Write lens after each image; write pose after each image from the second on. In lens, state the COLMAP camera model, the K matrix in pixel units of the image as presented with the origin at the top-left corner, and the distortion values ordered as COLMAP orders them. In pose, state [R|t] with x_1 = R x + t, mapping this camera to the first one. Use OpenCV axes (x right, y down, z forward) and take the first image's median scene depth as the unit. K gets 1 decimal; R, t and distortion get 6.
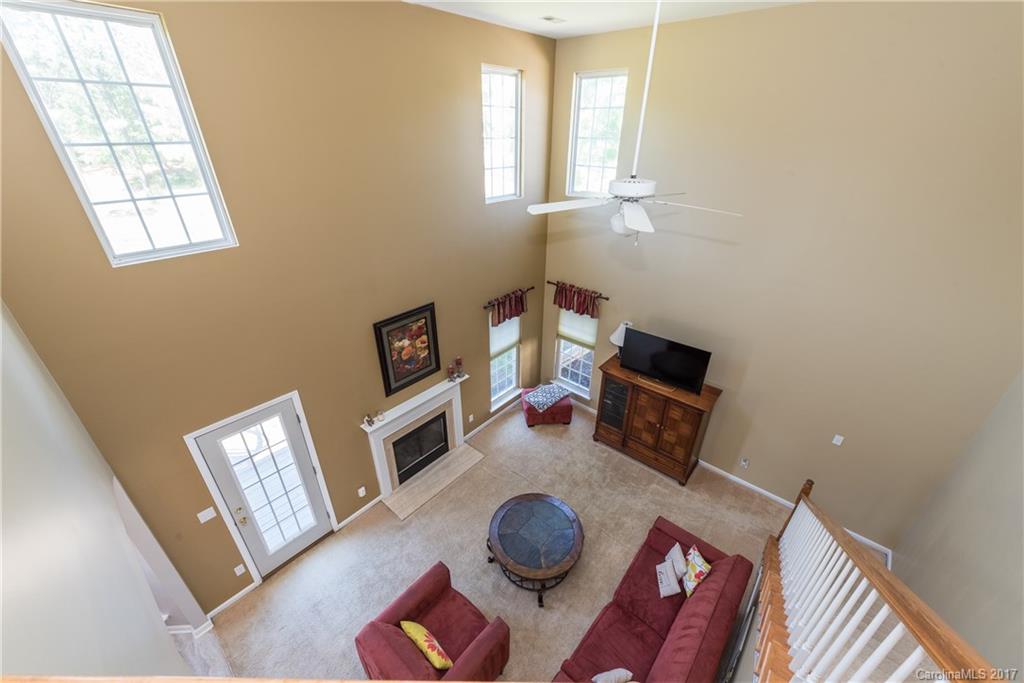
lens RADIAL K [[405.7, 0, 520.1], [0, 405.7, 342.2], [0, 0, 1]] dist [0.000902, -0.000699]
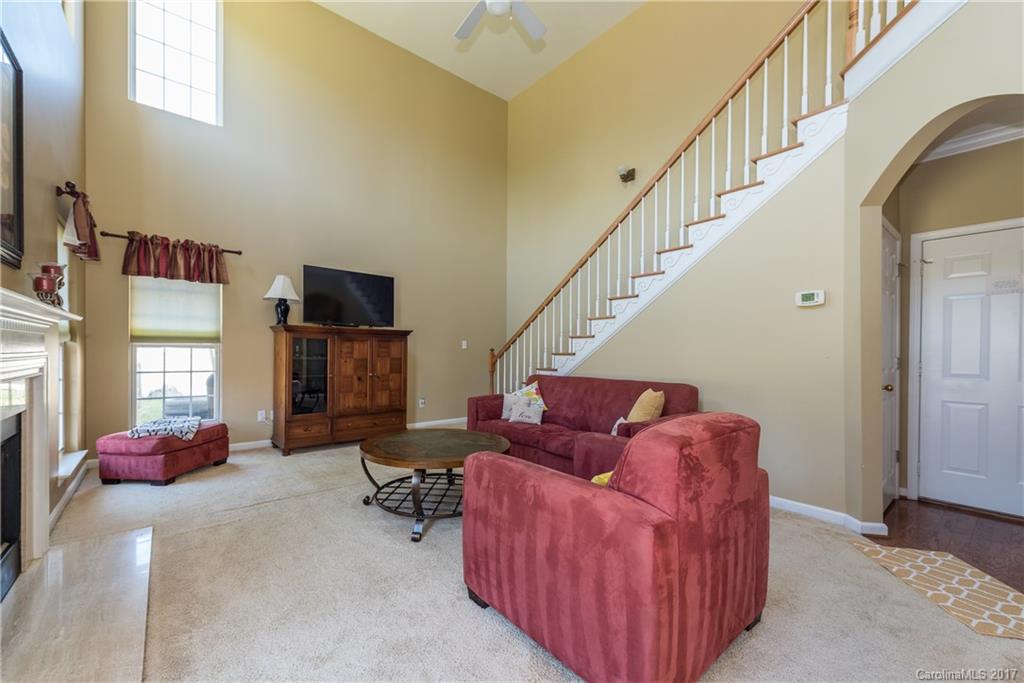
lens RADIAL K [[405.7, 0, 490.7], [0, 405.7, 353.3], [0, 0, 1]] dist [0.000902, -0.000699]
pose [[0.180293, -0.015328, 0.983493, -0.496142], [0.476007, 0.876356, -0.073603, 0.374560], [-0.860762, 0.481420, 0.165298, 0.652751]]
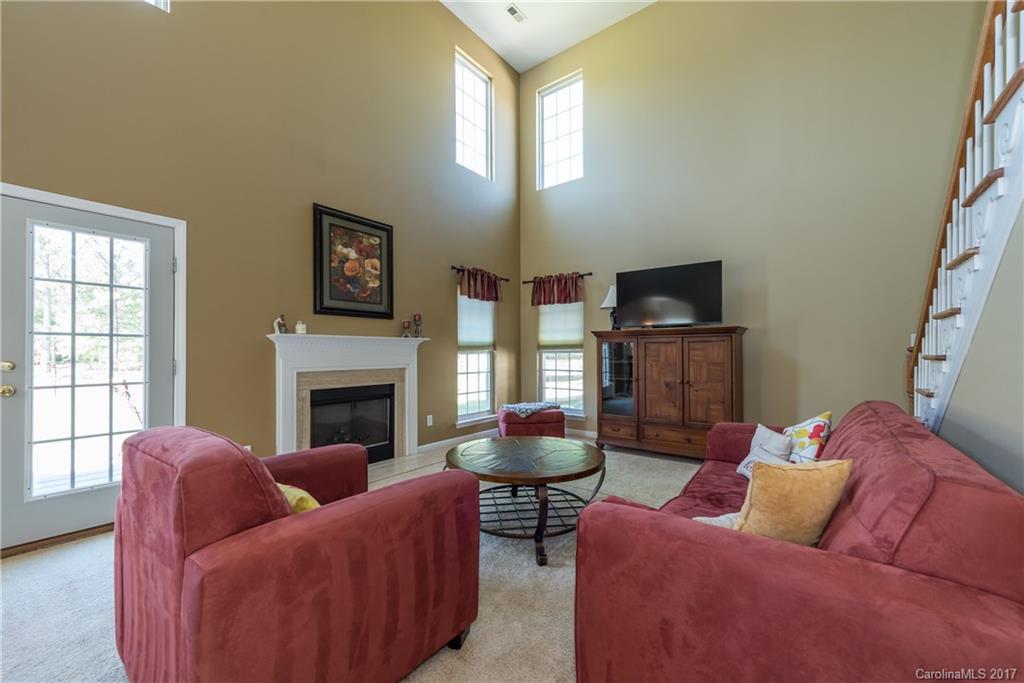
lens RADIAL K [[405.7, 0, 515.1], [0, 405.7, 352.1], [0, 0, 1]] dist [0.000902, -0.000699]
pose [[0.998355, -0.017894, 0.054474, -0.004220], [0.042252, 0.871841, -0.487962, 0.543396], [-0.038761, 0.489461, 0.871163, 0.354659]]
